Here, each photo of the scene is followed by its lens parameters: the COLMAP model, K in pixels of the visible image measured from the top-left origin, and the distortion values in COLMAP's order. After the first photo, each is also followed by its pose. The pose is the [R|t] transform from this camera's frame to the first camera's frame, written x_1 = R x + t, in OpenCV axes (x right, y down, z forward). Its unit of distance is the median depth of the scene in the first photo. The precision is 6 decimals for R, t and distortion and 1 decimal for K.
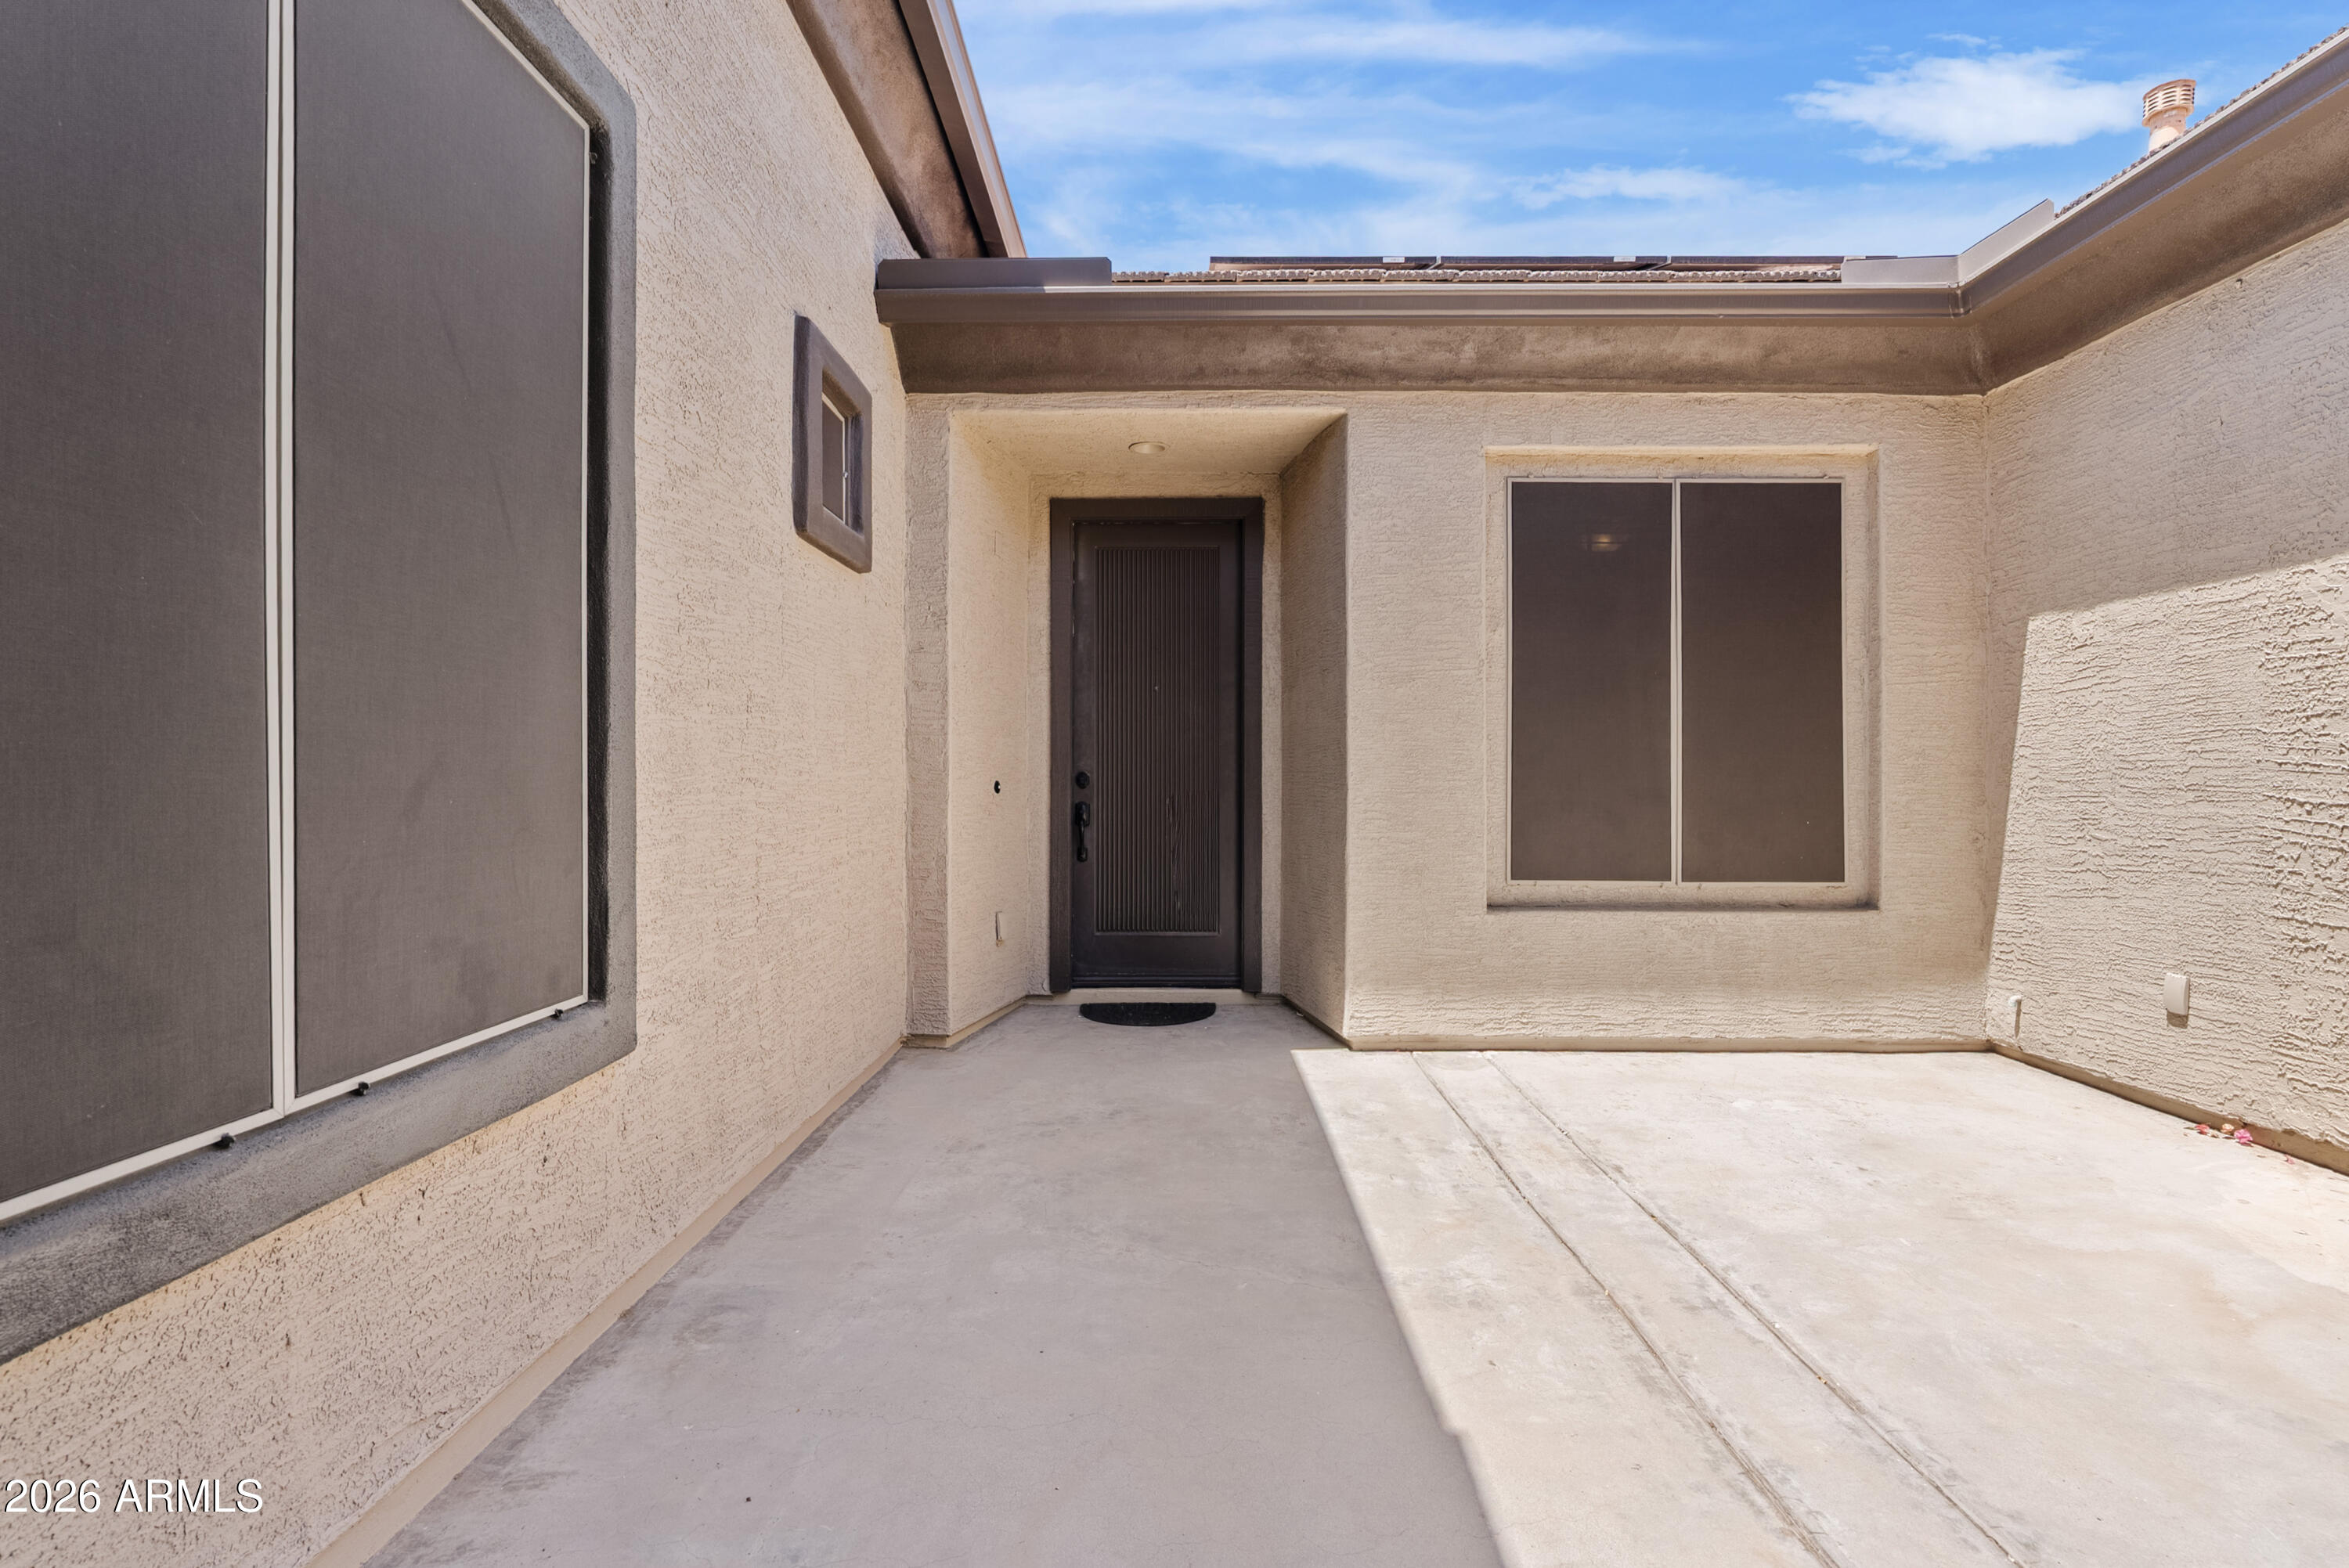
lens RADIAL K [[1059.2, 0, 1185.3], [0, 1059.2, 783.7], [0, 0, 1]] dist [-0.005614, 0.001537]
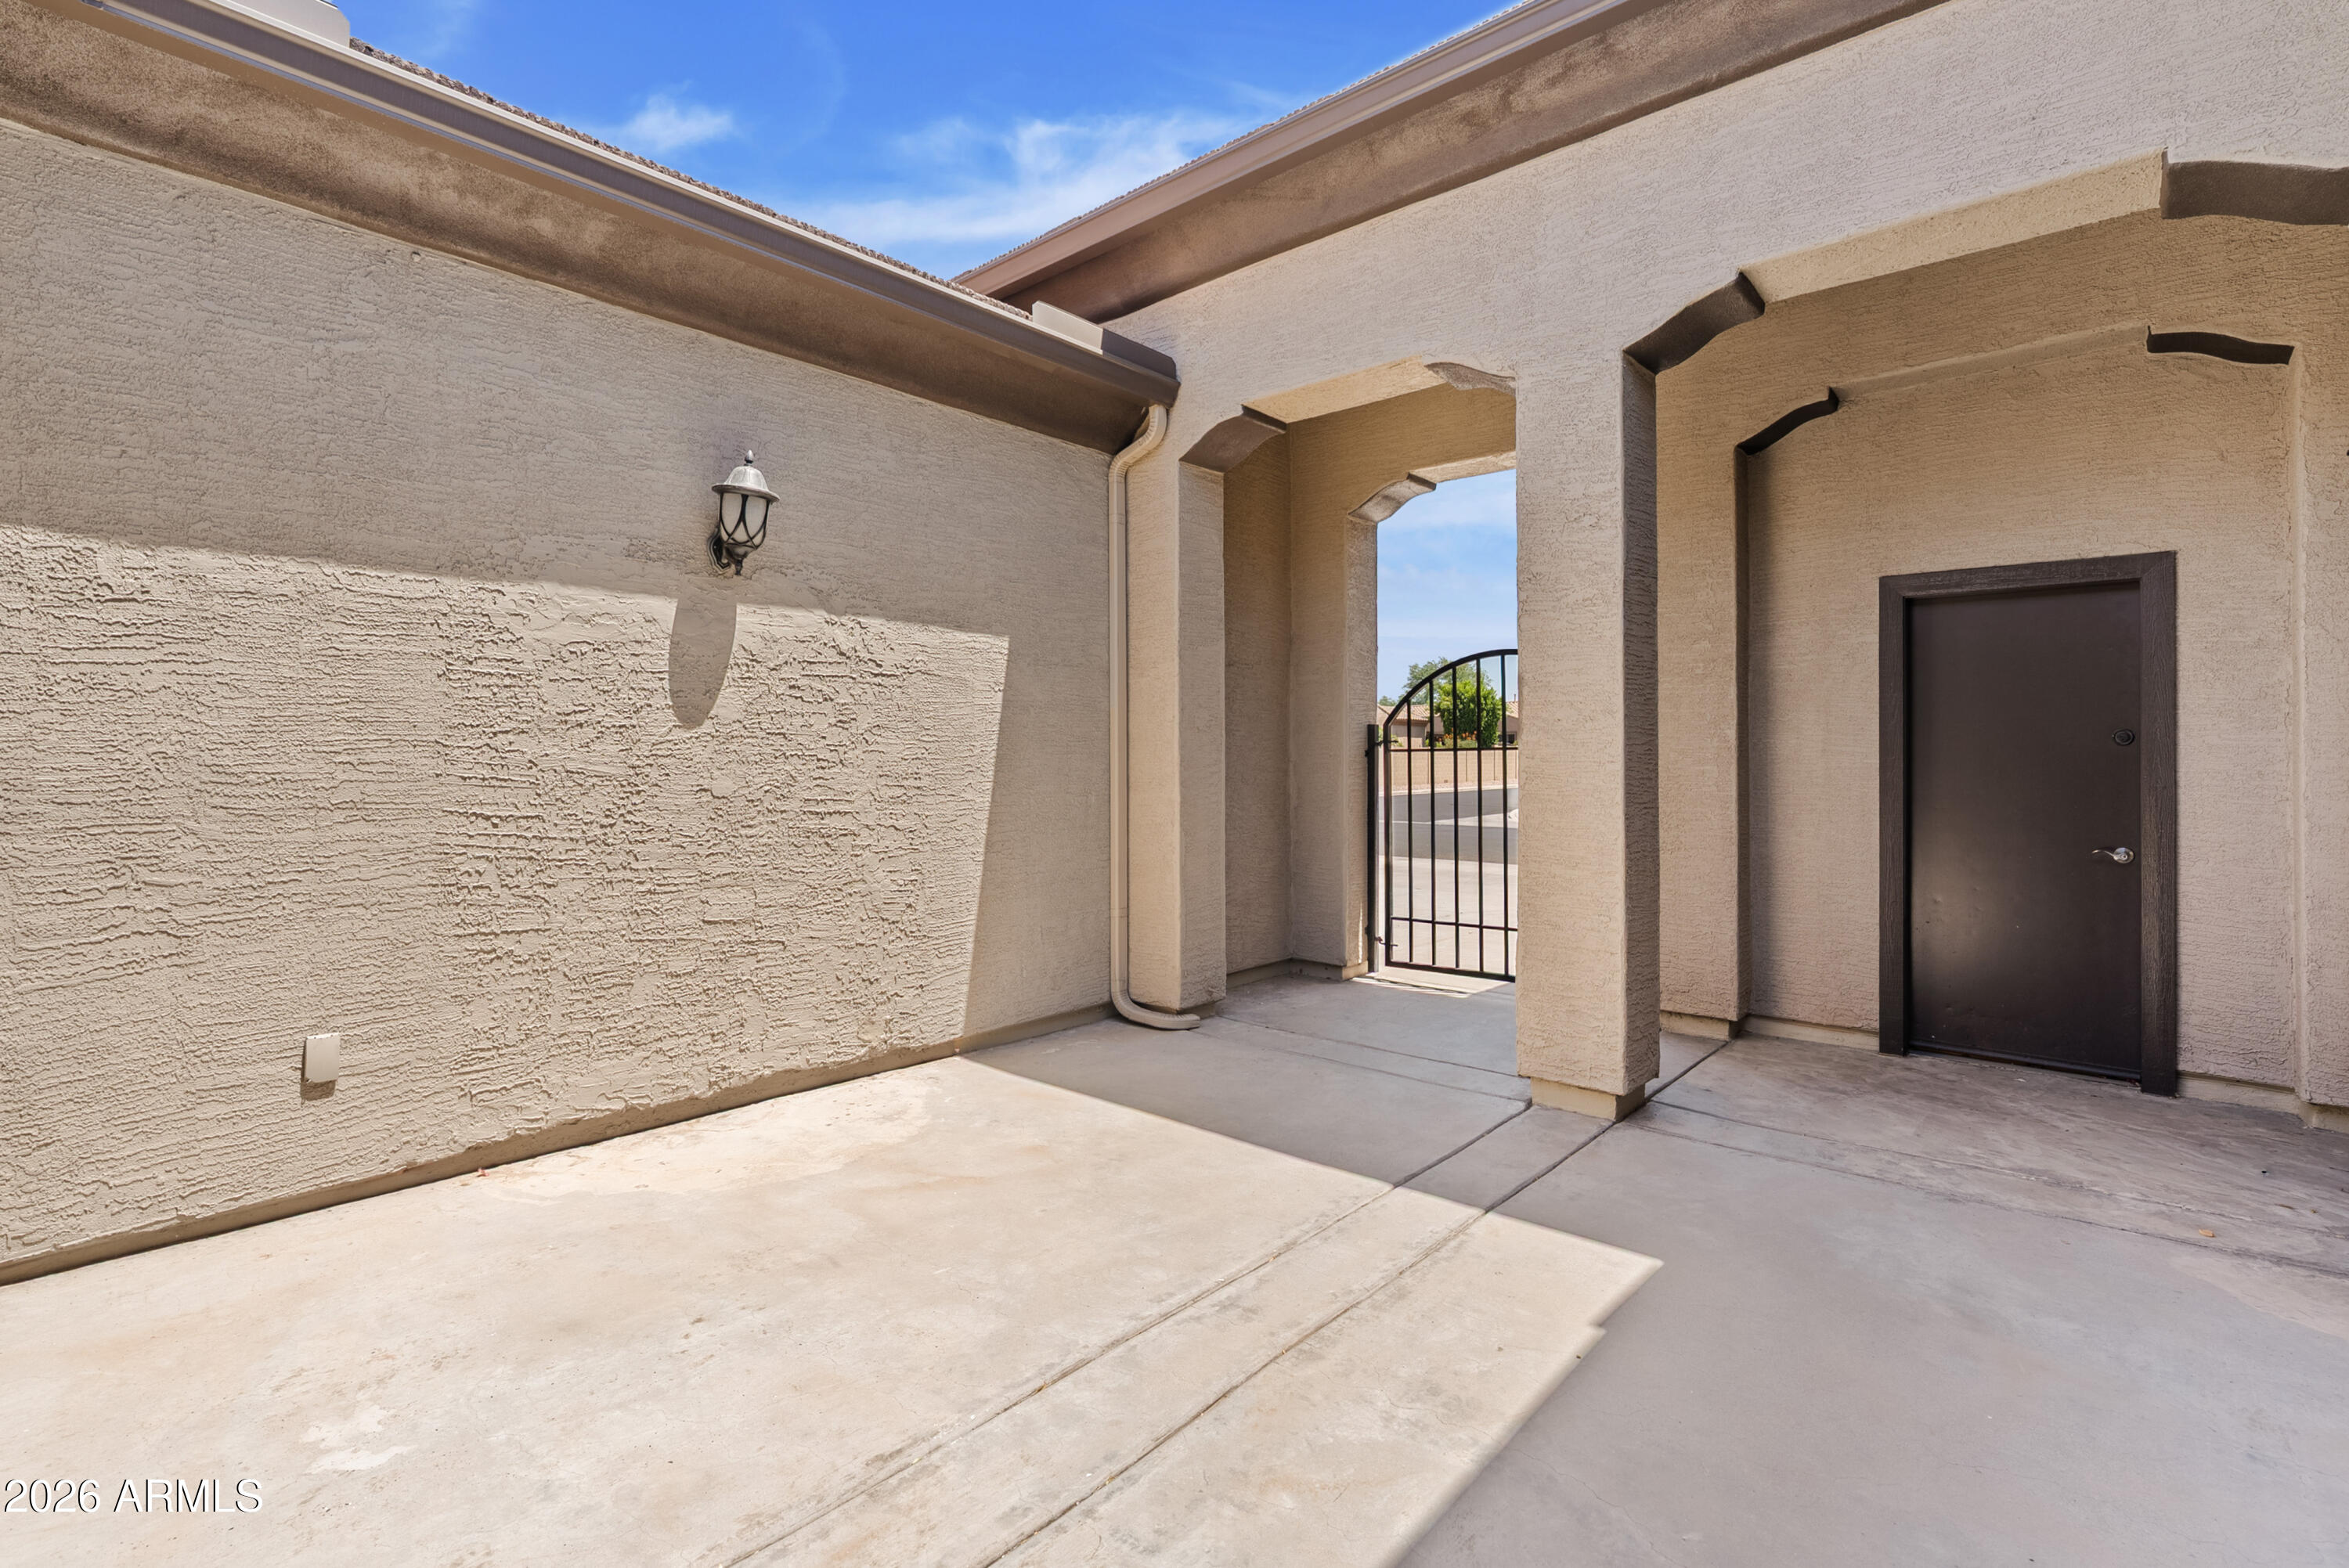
lens RADIAL K [[1059.2, 0, 1185.3], [0, 1059.2, 783.7], [0, 0, 1]] dist [-0.005614, 0.001537]
pose [[-0.749466, -0.016217, 0.661844, -0.116968], [-0.001706, 0.999744, 0.022565, -0.038112], [-0.662041, 0.015782, -0.749302, 1.326468]]
